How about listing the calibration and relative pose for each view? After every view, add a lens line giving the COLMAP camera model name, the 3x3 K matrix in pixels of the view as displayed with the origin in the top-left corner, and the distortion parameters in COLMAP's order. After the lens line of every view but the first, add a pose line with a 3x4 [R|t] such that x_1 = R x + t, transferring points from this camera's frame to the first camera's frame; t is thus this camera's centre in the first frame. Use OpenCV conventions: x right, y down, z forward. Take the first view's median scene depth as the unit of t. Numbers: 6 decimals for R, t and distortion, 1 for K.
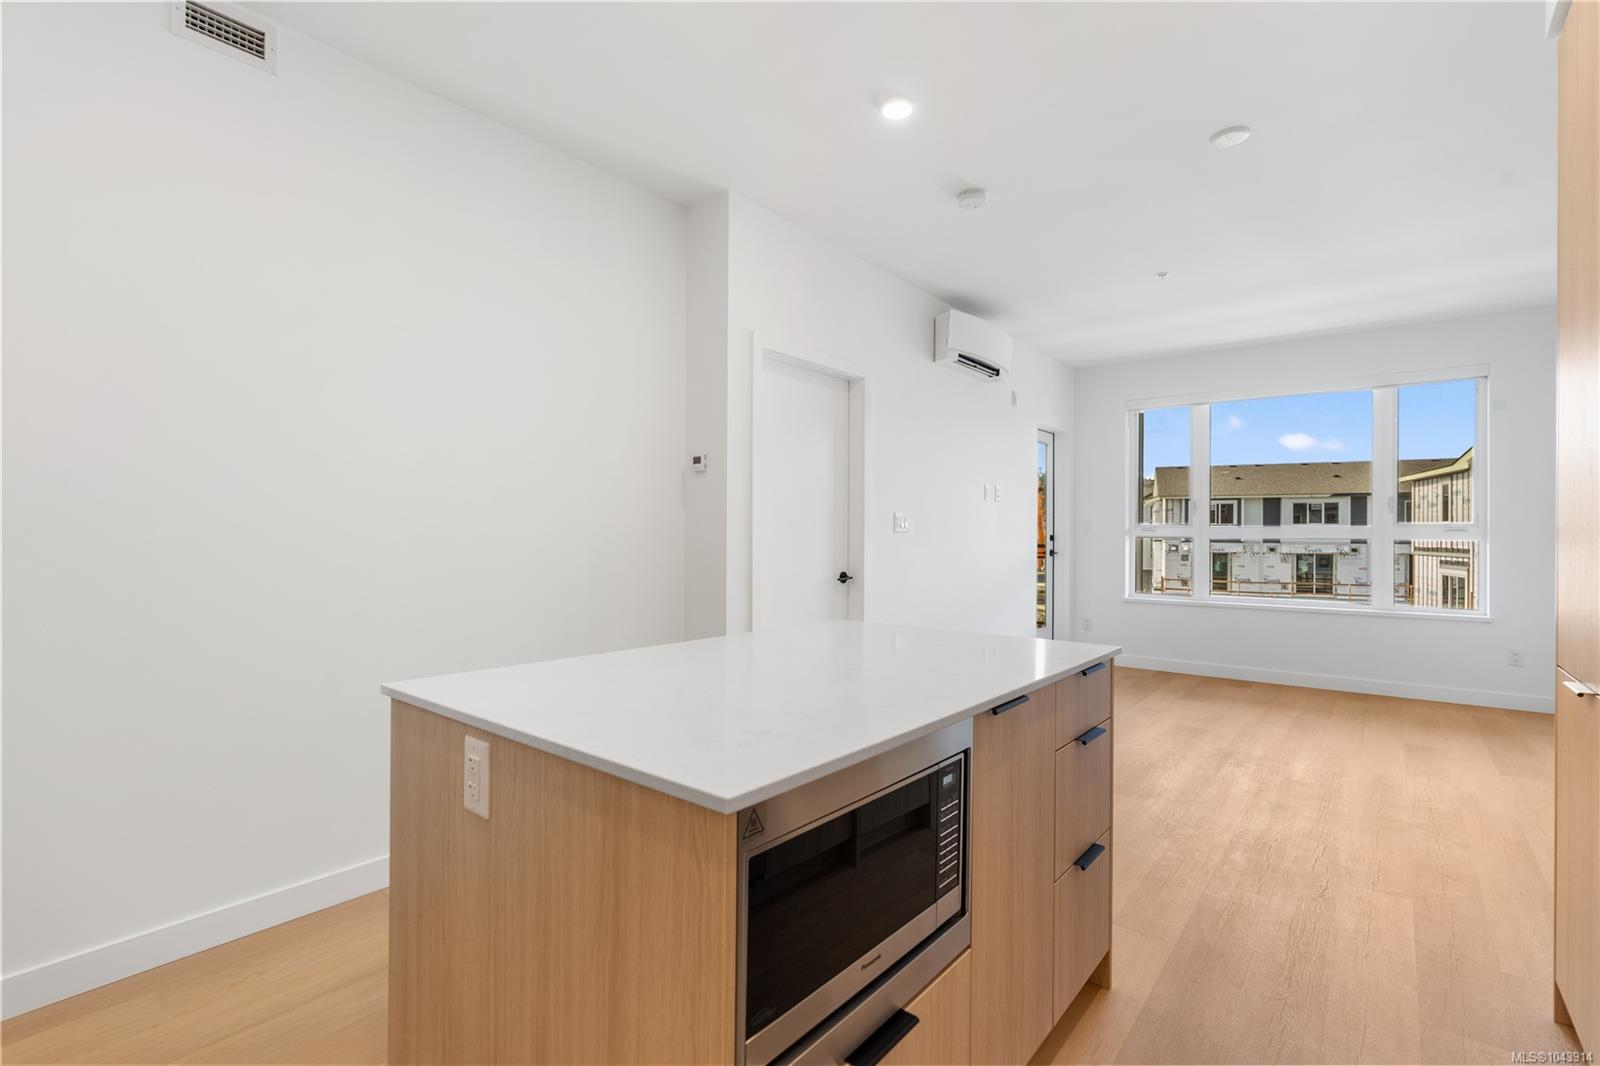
lens RADIAL K [[728.4, 0, 795.8], [0, 728.4, 533.0], [0, 0, 1]] dist [0.001939, -0.000188]
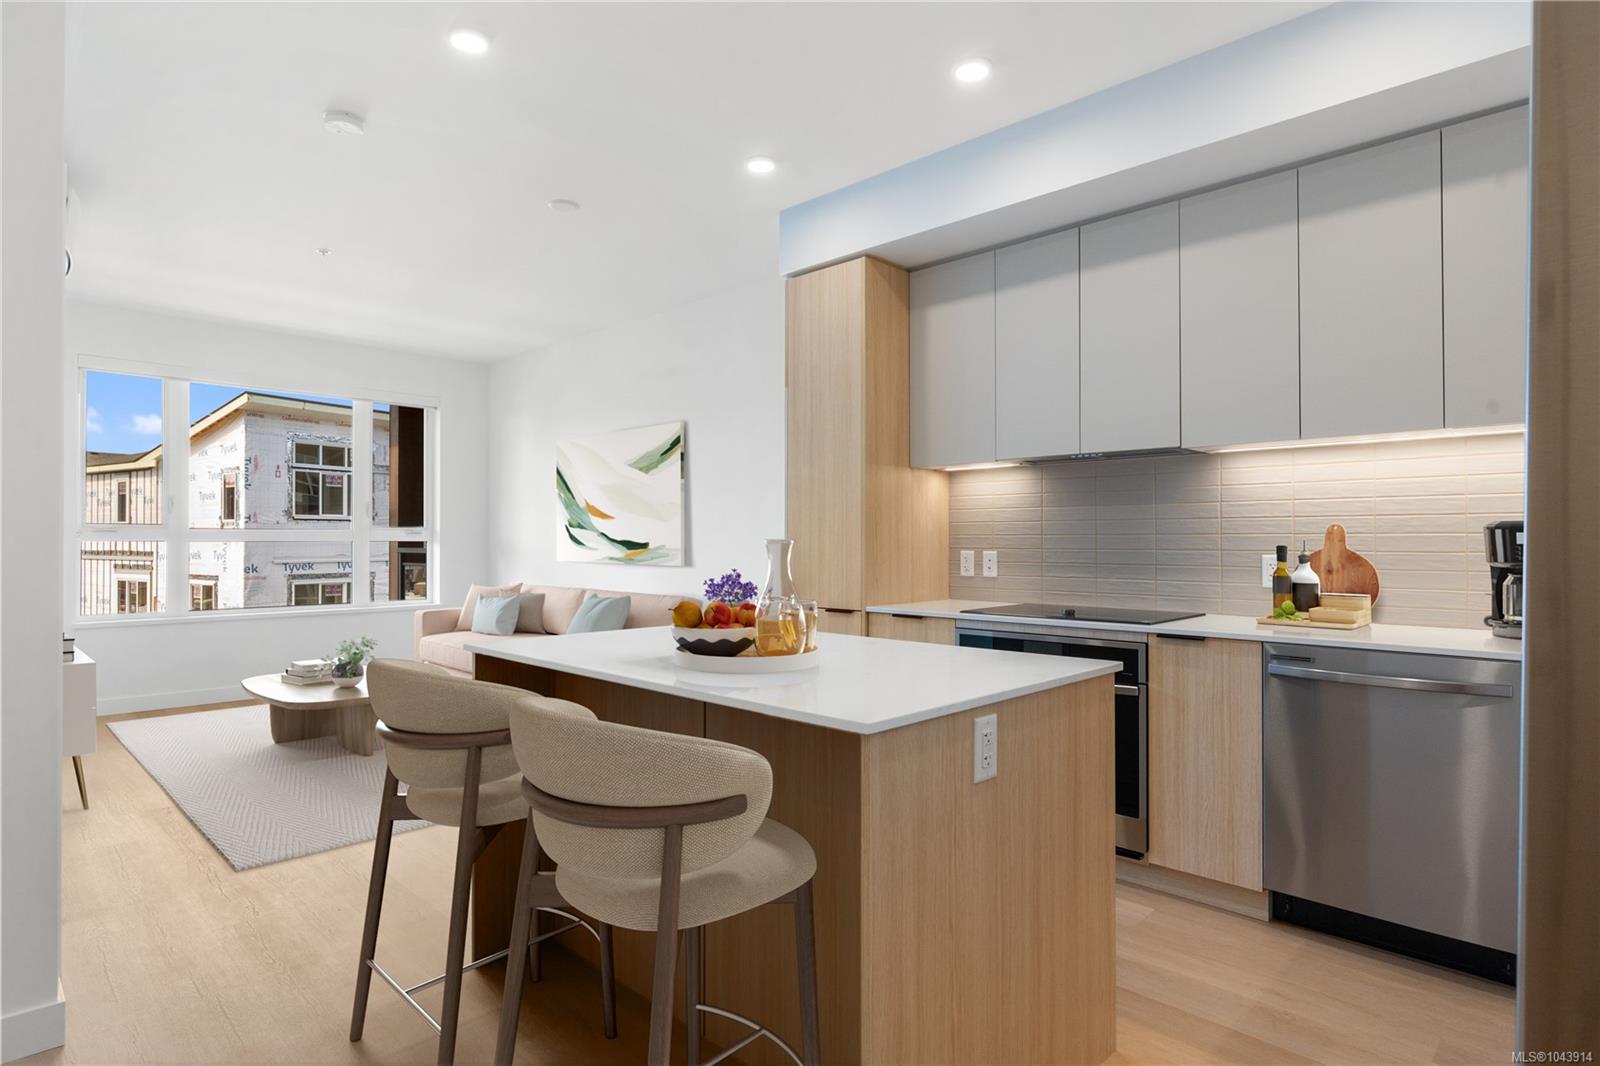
lens RADIAL K [[857.6, 0, 788.6], [0, 857.6, 539.3], [0, 0, 1]] dist [-0.010396, 0.001250]
pose [[0.094685, -0.003618, 0.995501, -0.101406], [-0.002832, 0.999988, 0.003904, -0.000417], [-0.995503, -0.003189, 0.094674, 0.065067]]
